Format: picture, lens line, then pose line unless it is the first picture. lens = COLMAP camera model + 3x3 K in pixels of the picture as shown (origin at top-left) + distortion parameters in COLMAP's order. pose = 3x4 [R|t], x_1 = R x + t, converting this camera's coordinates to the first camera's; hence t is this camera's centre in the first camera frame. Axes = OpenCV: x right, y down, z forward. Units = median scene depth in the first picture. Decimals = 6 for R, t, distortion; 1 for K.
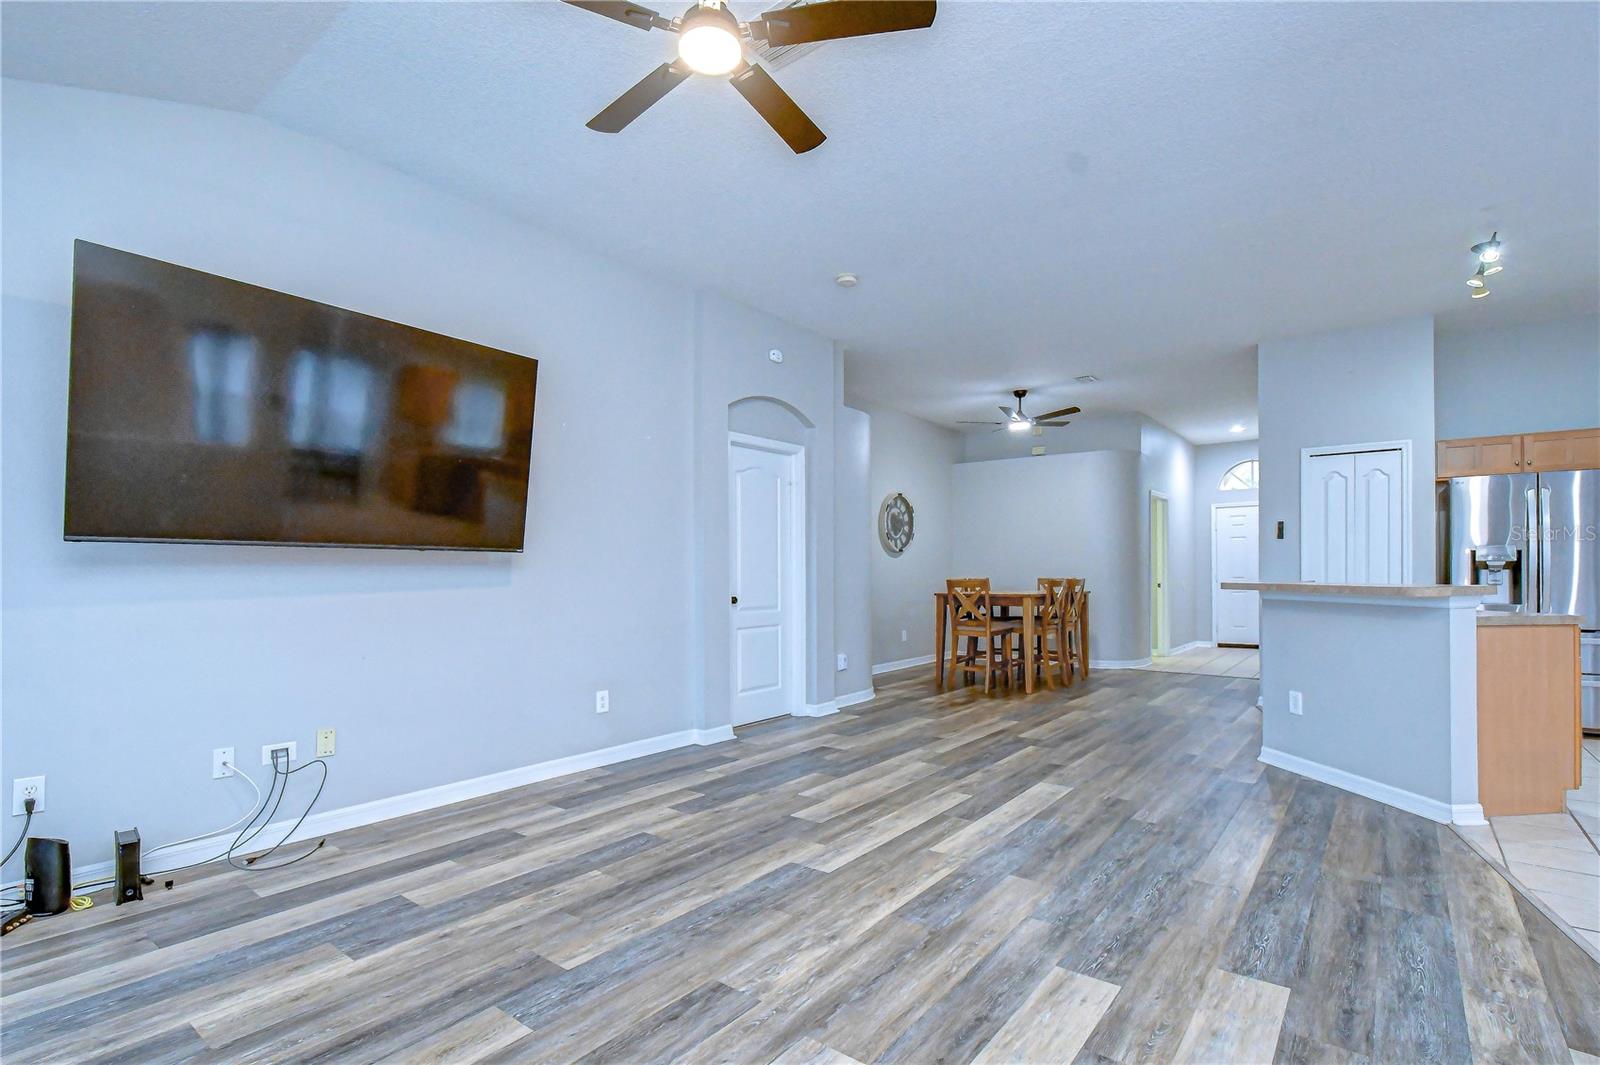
lens RADIAL K [[756.1, 0, 806.8], [0, 756.1, 568.2], [0, 0, 1]] dist [-0.001529, -0.000638]
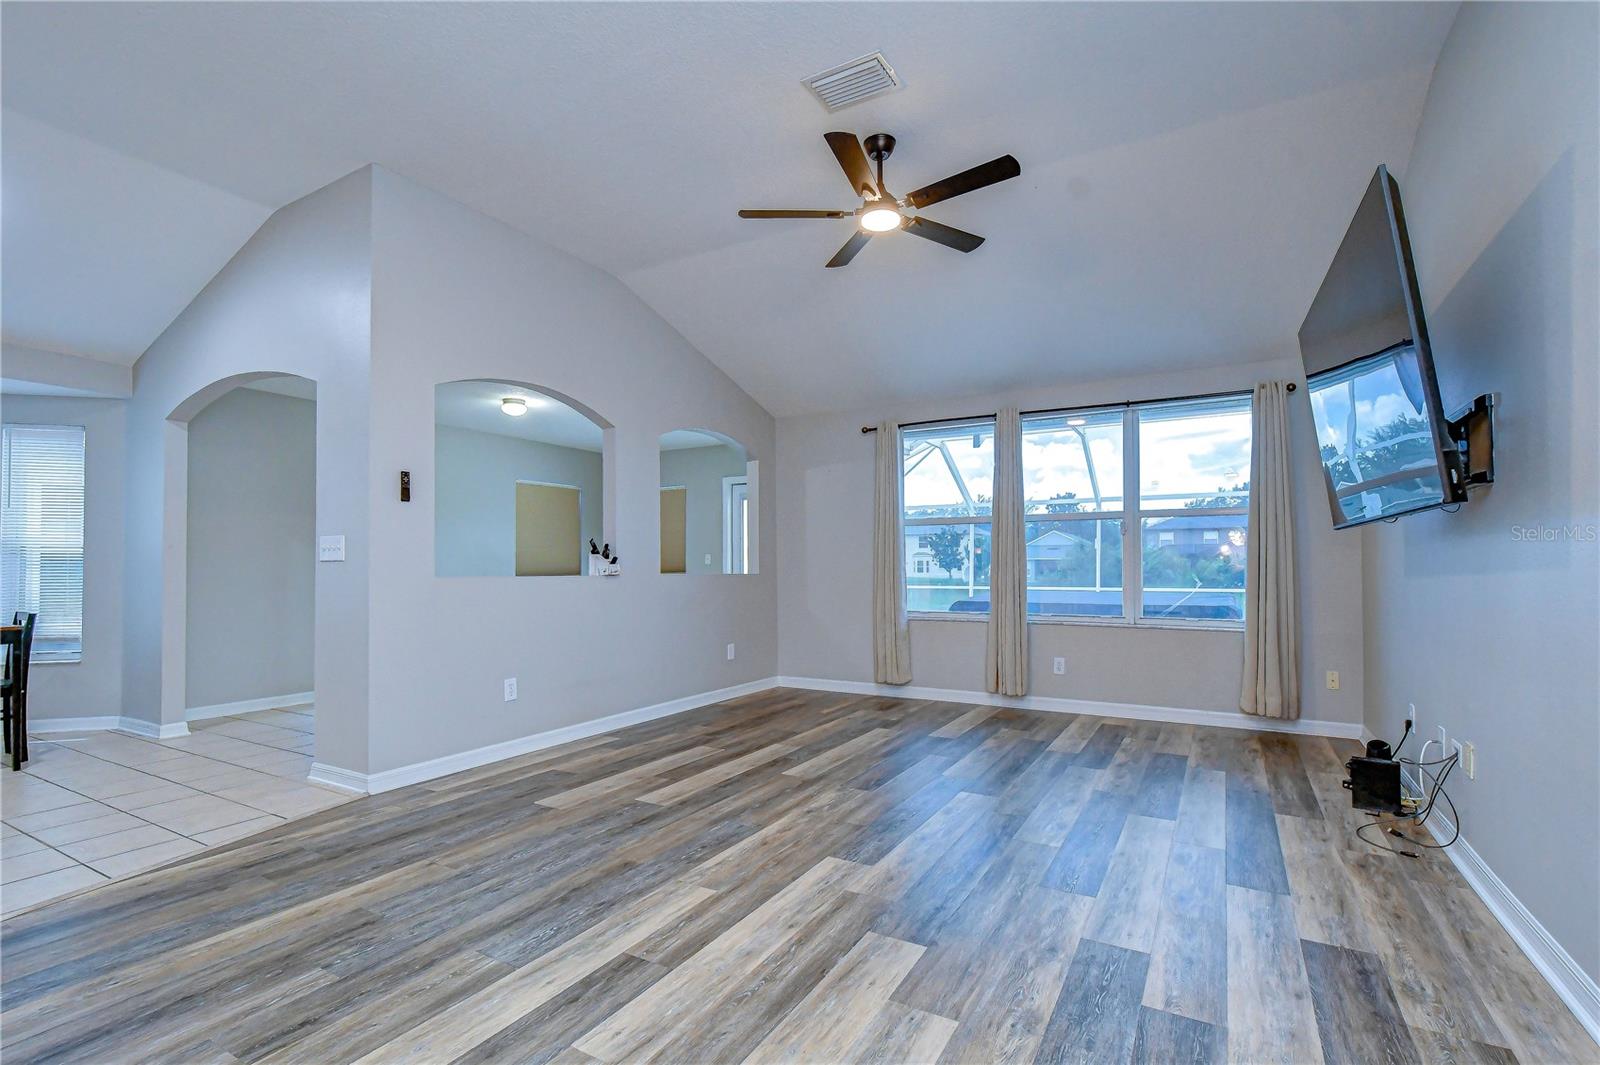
lens RADIAL K [[728.3, 0, 804.5], [0, 728.3, 559.3], [0, 0, 1]] dist [-0.000742, -0.000577]
pose [[-0.989906, 0.004708, -0.141645, 0.145681], [0.007252, 0.999821, -0.017449, 0.025160], [0.141537, -0.018300, -0.989764, 1.470224]]
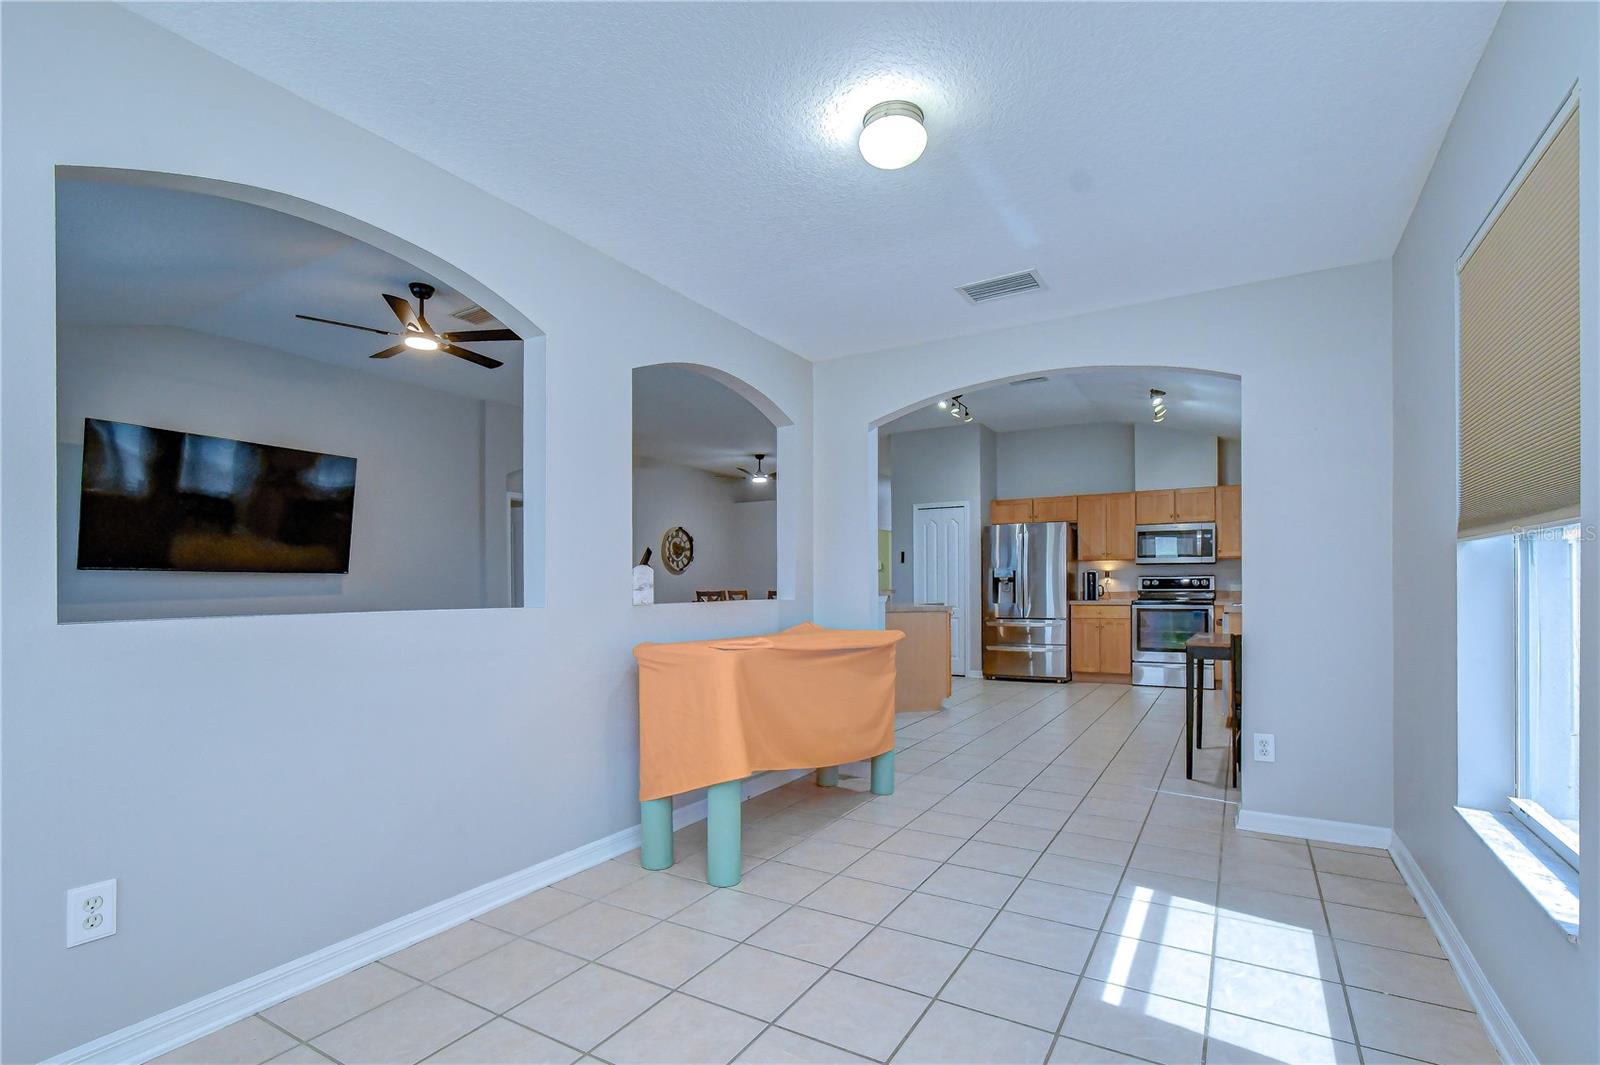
lens RADIAL K [[743.8, 0, 806.5], [0, 743.8, 580.4], [0, 0, 1]] dist [0.024007, -0.000063]
pose [[0.991391, -0.000214, 0.130935, 0.401138], [0.001164, 0.999974, -0.007182, 0.011068], [-0.130930, 0.007273, 0.991365, -0.759872]]
